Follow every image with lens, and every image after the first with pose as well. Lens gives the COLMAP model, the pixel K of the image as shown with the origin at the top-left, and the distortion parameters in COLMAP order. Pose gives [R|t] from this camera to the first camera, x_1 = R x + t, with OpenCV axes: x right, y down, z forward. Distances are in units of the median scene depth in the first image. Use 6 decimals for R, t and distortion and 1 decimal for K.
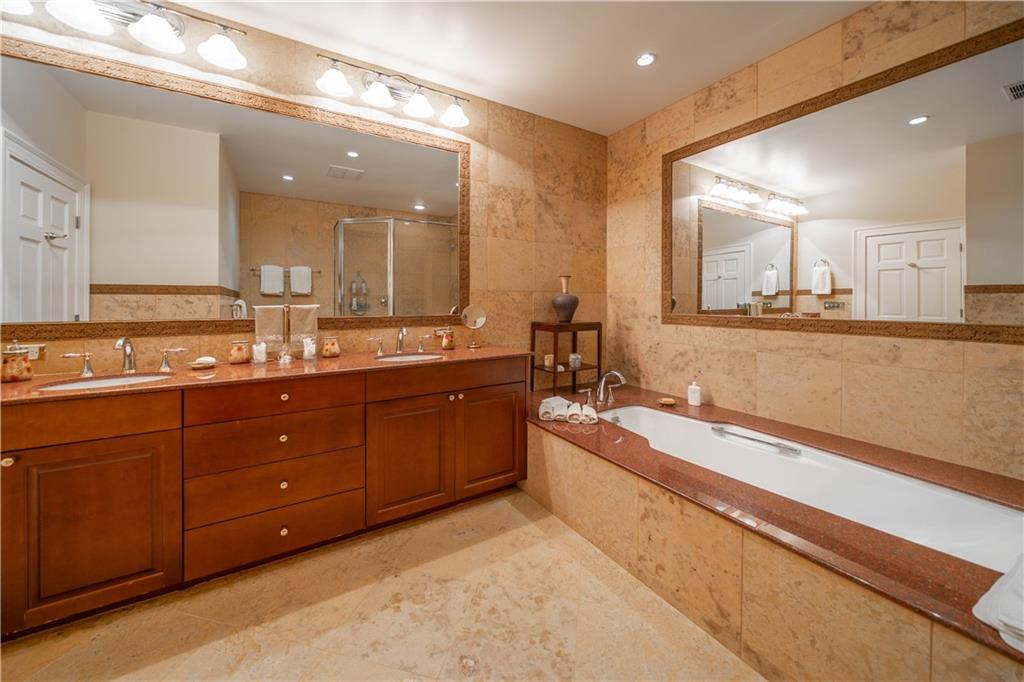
lens RADIAL K [[371.5, 0, 505.5], [0, 371.5, 299.3], [0, 0, 1]] dist [-0.006382, -0.000116]
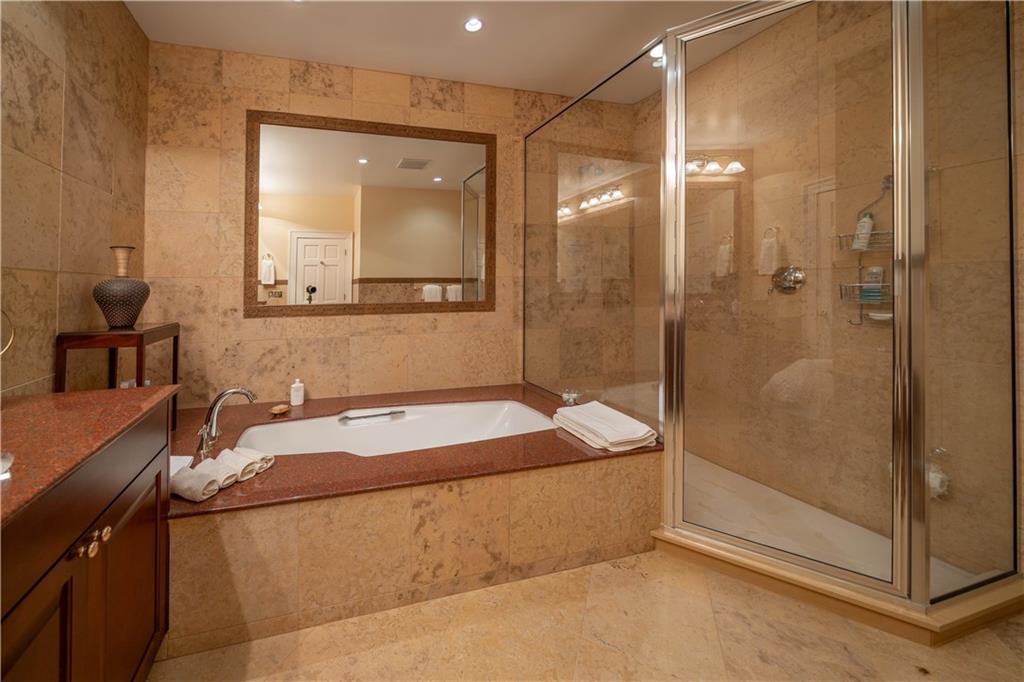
lens RADIAL K [[362.6, 0, 507.4], [0, 362.6, 286.2], [0, 0, 1]] dist [-0.002636, -0.000581]
pose [[0.271692, 0.001532, 0.962383, -0.235402], [0.005135, 0.999982, -0.003042, 0.002673], [-0.962370, 0.005769, 0.271680, 0.311559]]
